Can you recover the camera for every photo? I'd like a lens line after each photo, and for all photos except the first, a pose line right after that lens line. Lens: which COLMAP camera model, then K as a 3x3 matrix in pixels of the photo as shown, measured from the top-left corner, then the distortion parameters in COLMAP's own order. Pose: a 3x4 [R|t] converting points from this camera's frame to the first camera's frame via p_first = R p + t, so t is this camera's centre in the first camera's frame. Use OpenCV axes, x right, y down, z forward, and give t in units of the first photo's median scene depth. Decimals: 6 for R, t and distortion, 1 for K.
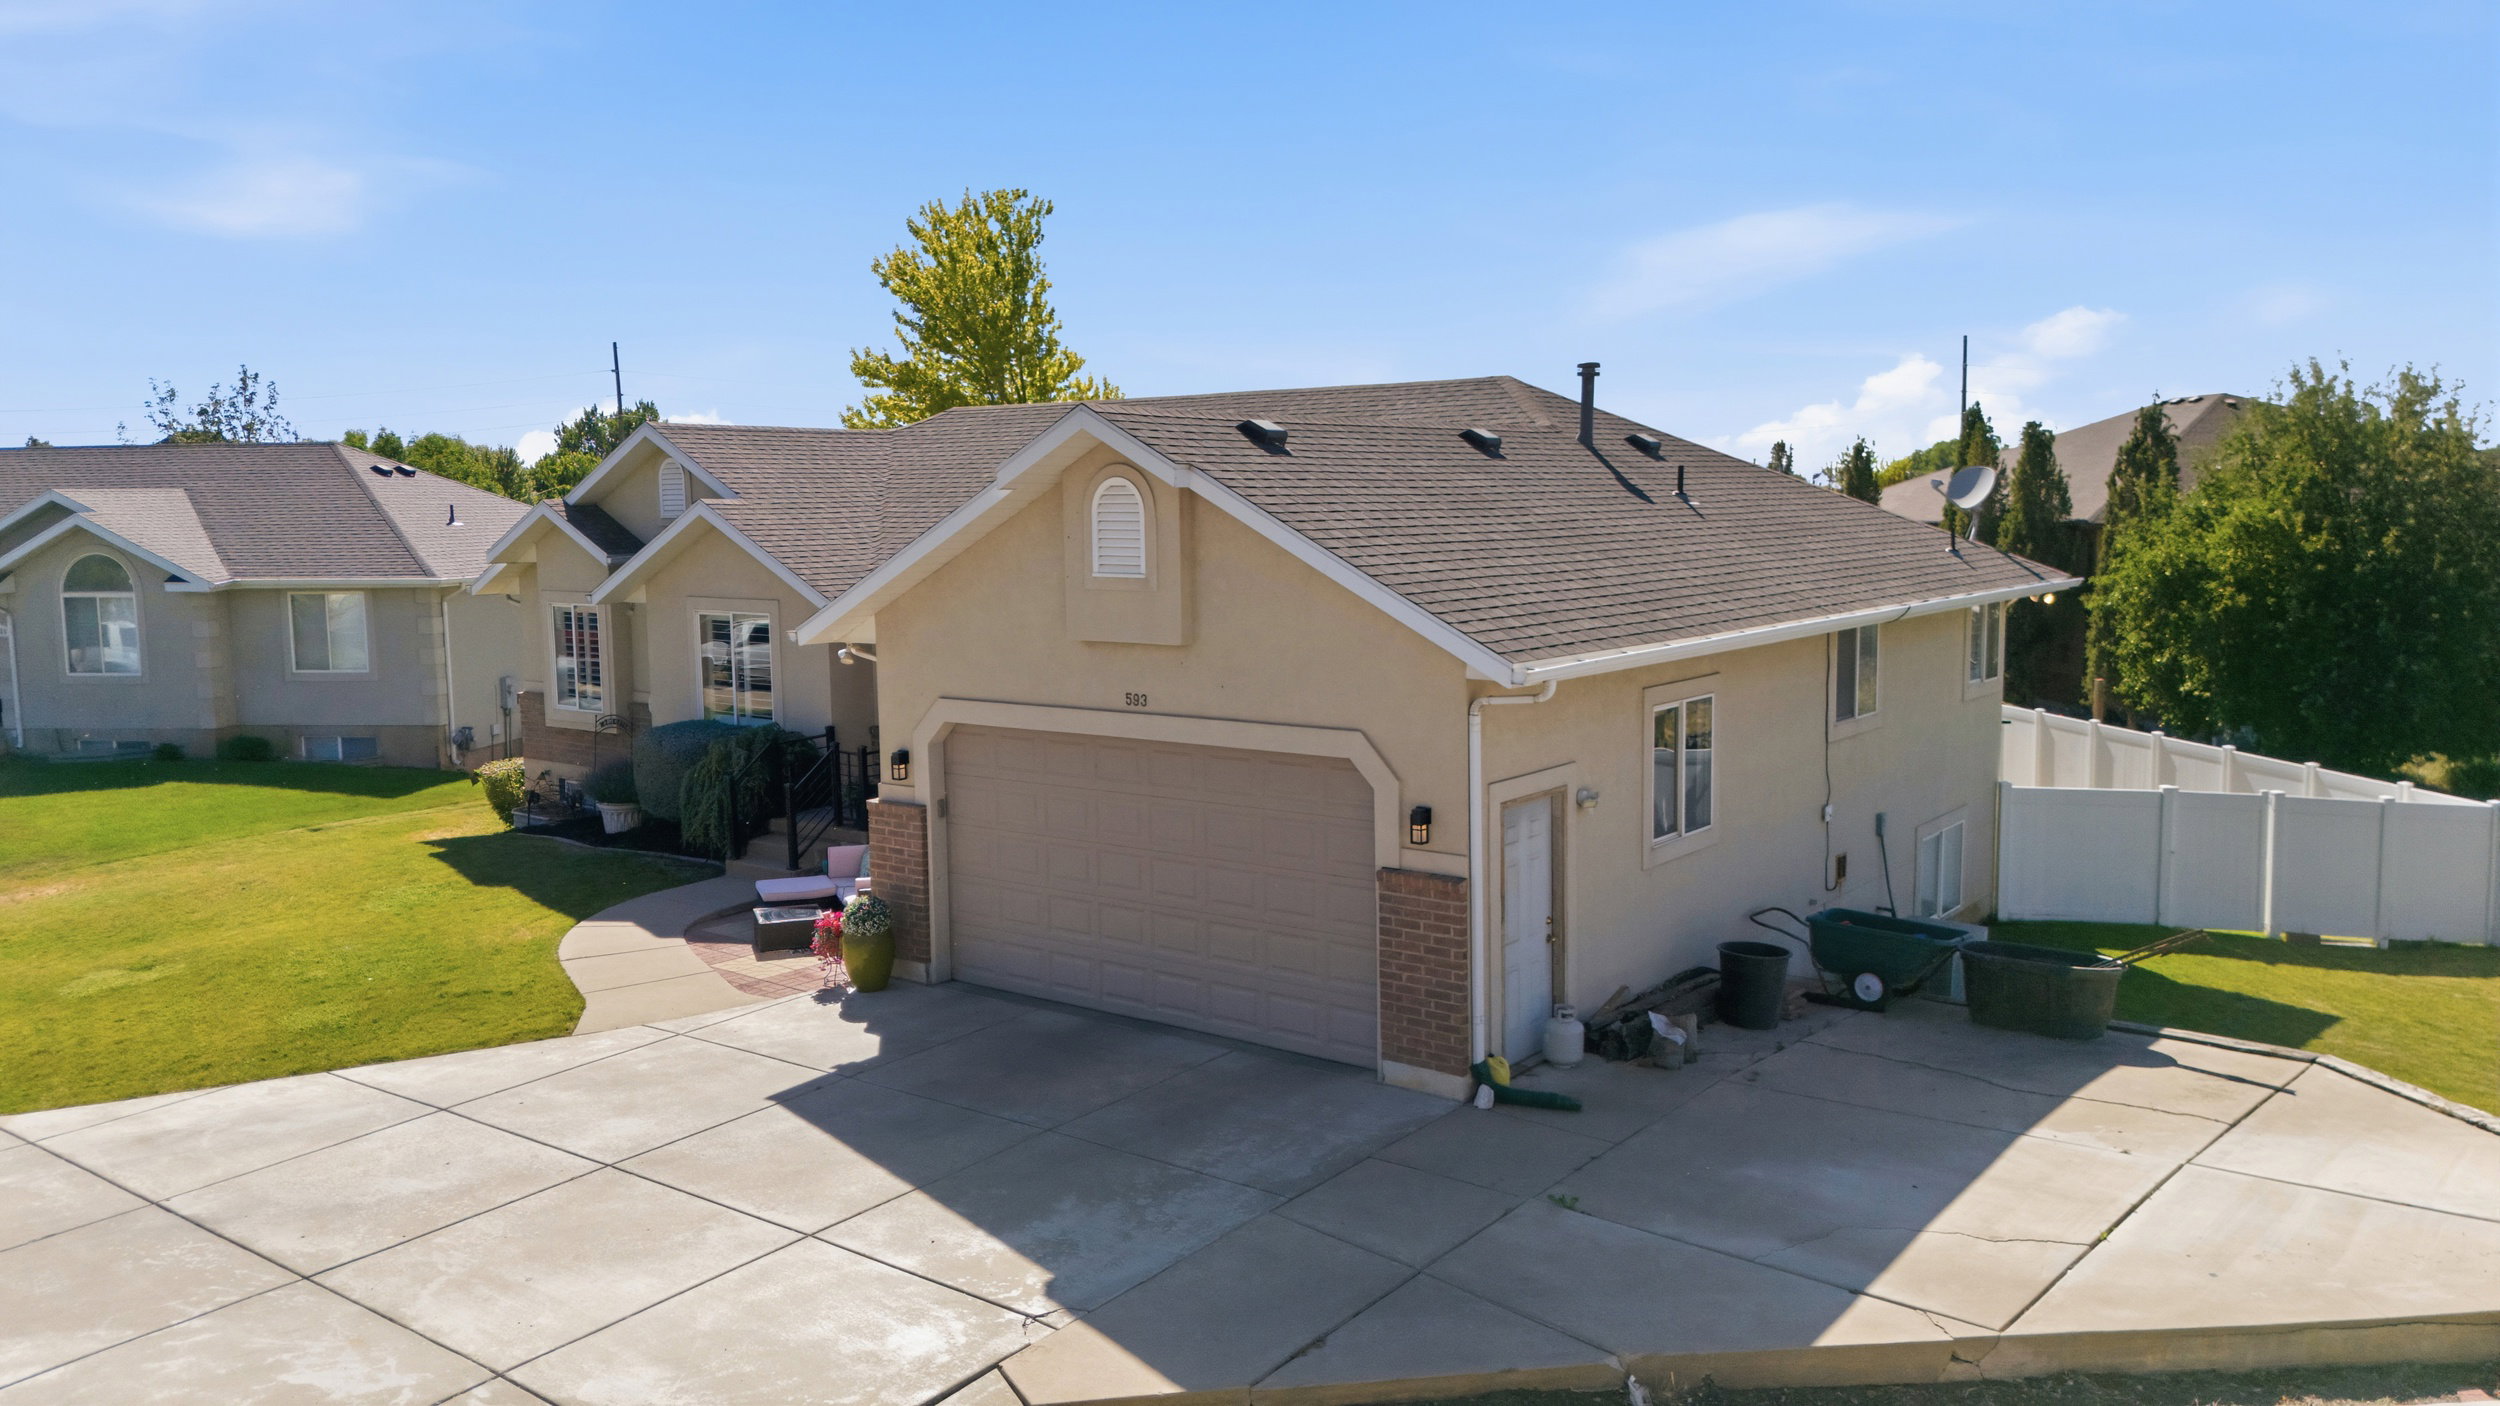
lens RADIAL K [[1834.9, 0, 1251.2], [0, 1834.9, 707.3], [0, 0, 1]] dist [0.067025, -0.051442]
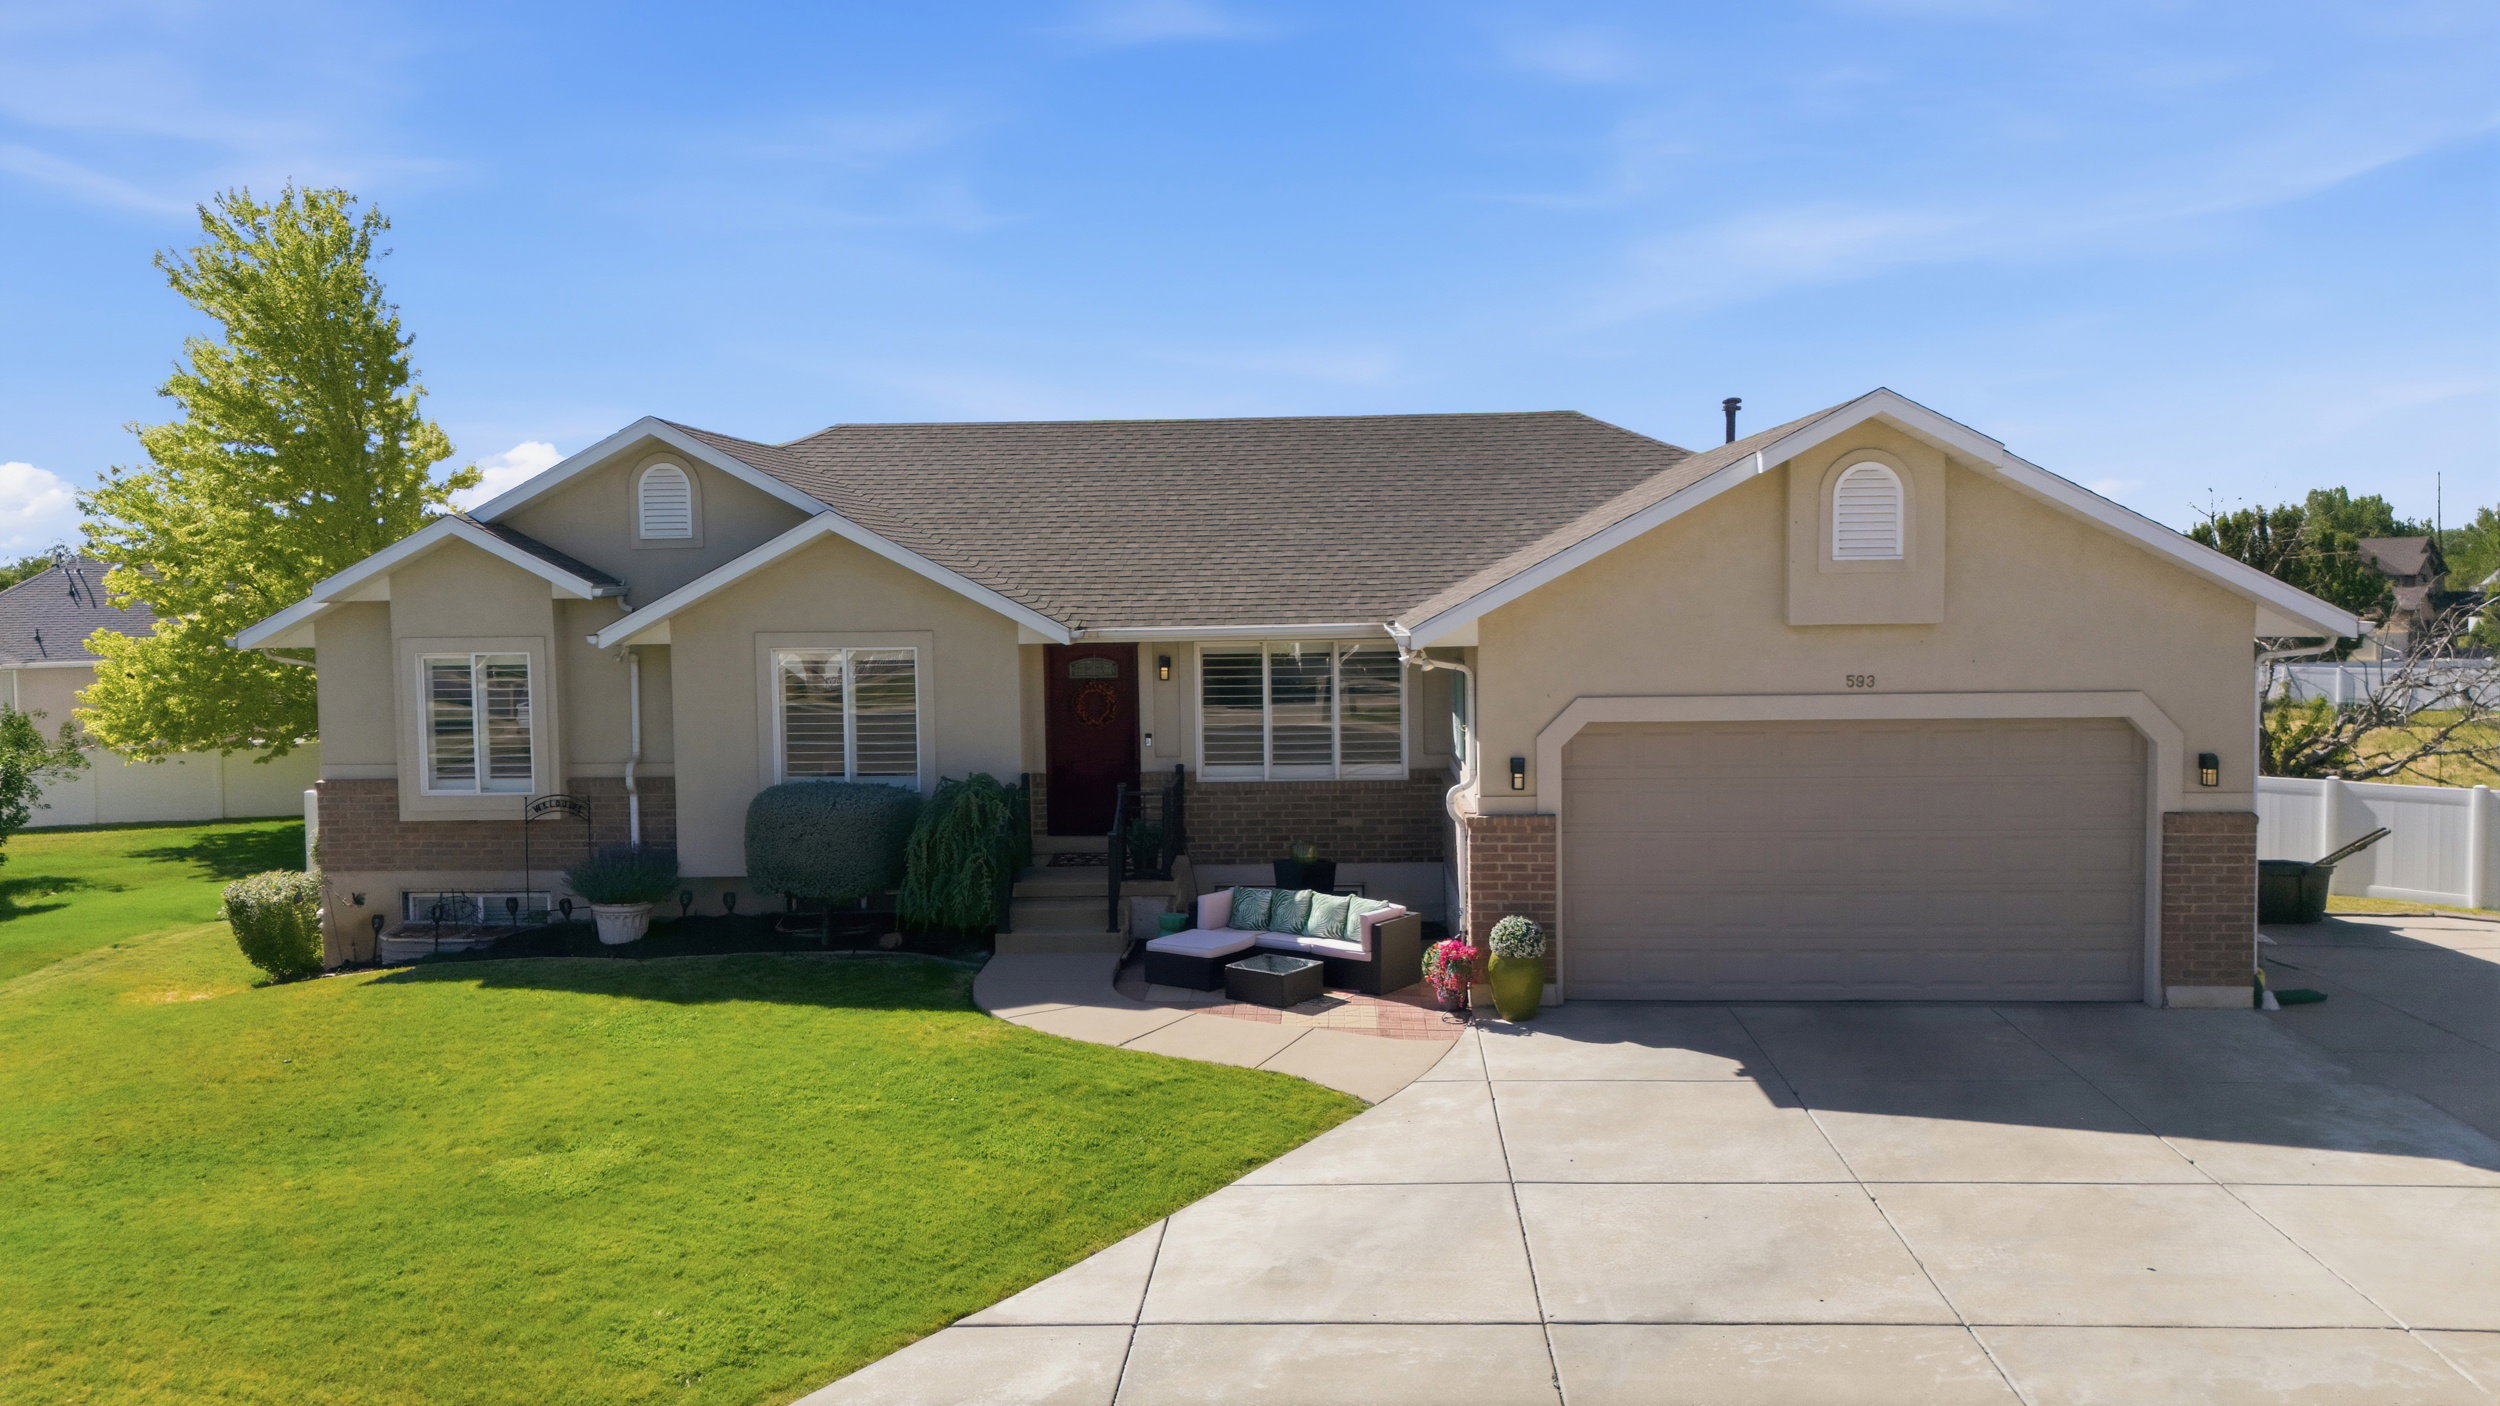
lens RADIAL K [[1834.9, 0, 1254.1], [0, 1834.9, 716.0], [0, 0, 1]] dist [0.067025, -0.051442]
pose [[0.822489, -0.039116, 0.567434, -0.932760], [0.067290, 0.997318, -0.028785, 0.022364], [-0.564787, 0.061858, 0.822915, 0.348038]]
